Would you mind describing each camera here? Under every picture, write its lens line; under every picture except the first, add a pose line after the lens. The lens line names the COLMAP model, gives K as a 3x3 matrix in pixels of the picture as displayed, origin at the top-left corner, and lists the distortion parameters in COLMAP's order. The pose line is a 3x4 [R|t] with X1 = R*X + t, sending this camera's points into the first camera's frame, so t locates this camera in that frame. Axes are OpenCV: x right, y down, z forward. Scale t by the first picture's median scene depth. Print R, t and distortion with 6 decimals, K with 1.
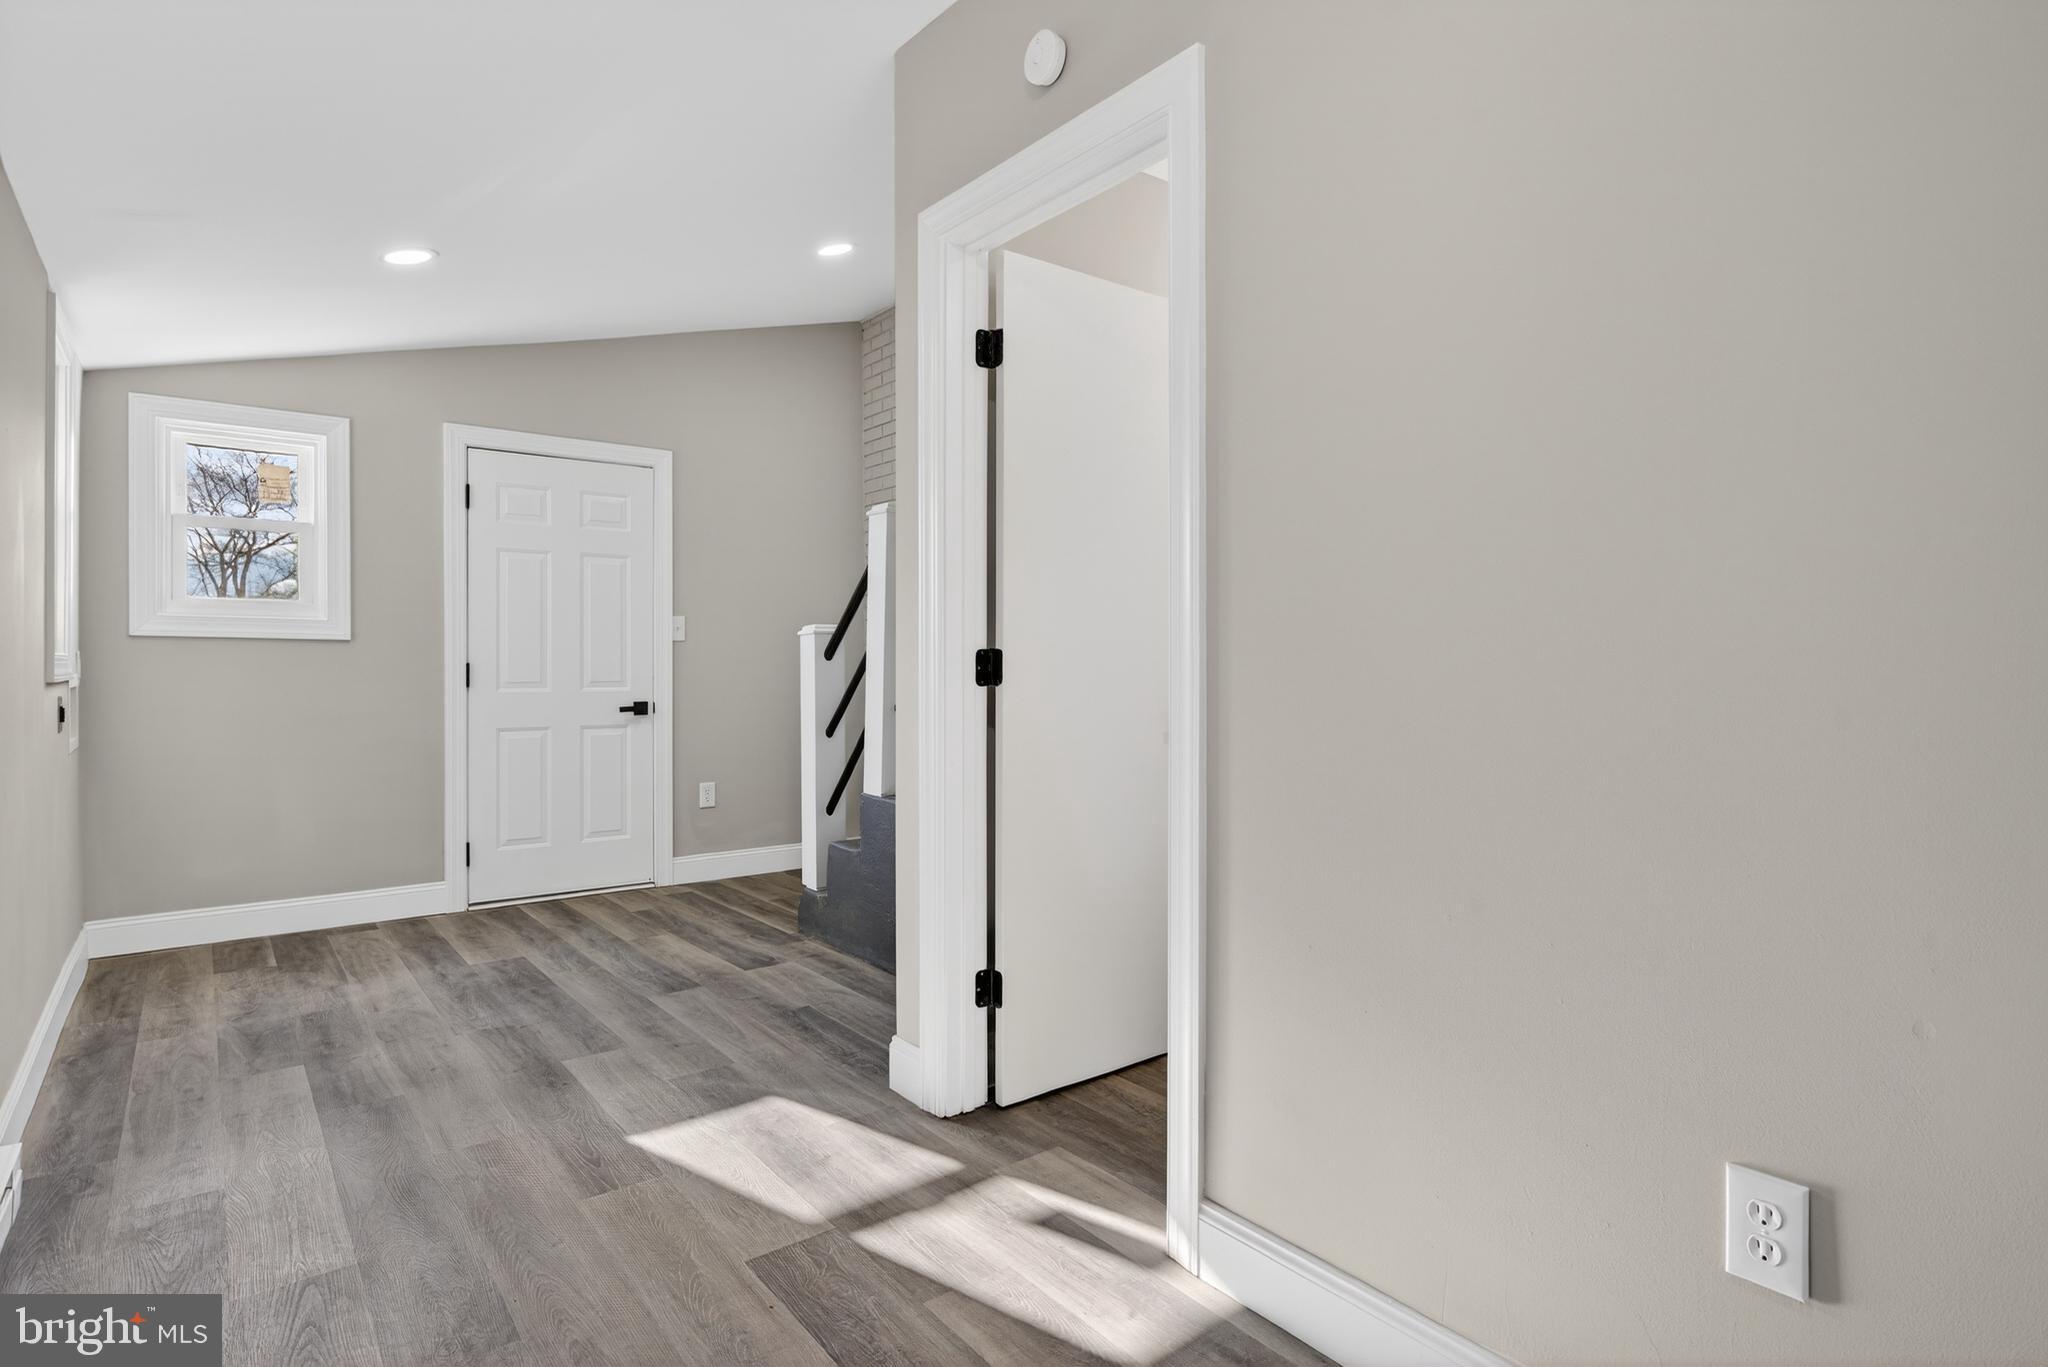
lens RADIAL K [[1019.1, 0, 1023.1], [0, 1019.1, 675.0], [0, 0, 1]] dist [-0.005765, -0.001751]
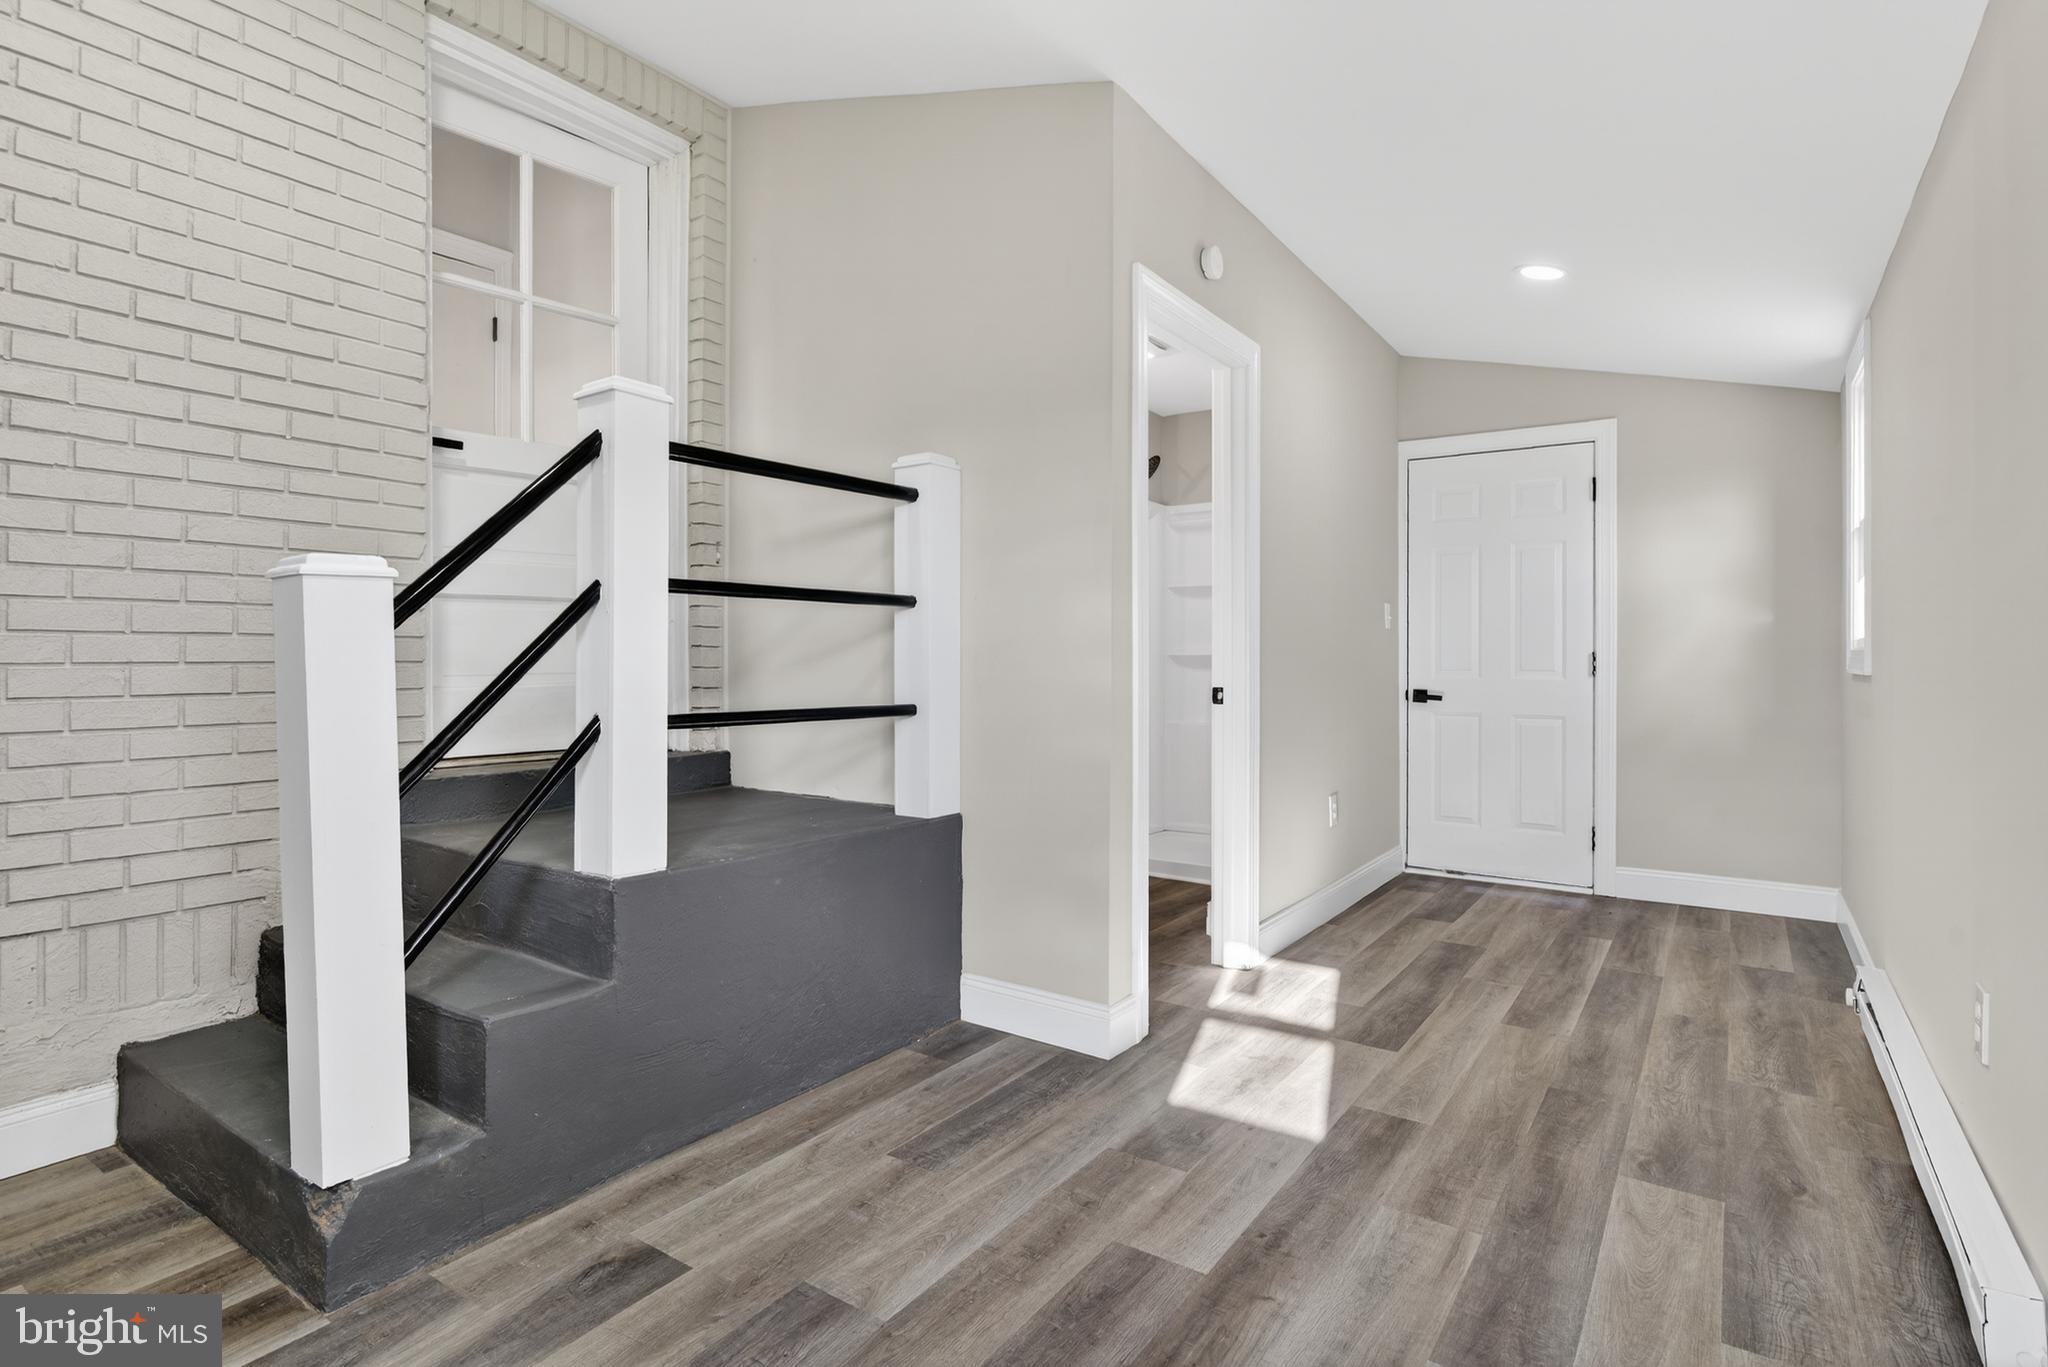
lens RADIAL K [[1019.1, 0, 1024.7], [0, 1019.1, 669.7], [0, 0, 1]] dist [-0.005765, -0.001751]
pose [[-0.271131, -0.019774, 0.962339, -0.920926], [0.006981, 0.999722, 0.022509, -0.011605], [-0.962517, 0.012821, -0.270918, 1.143545]]
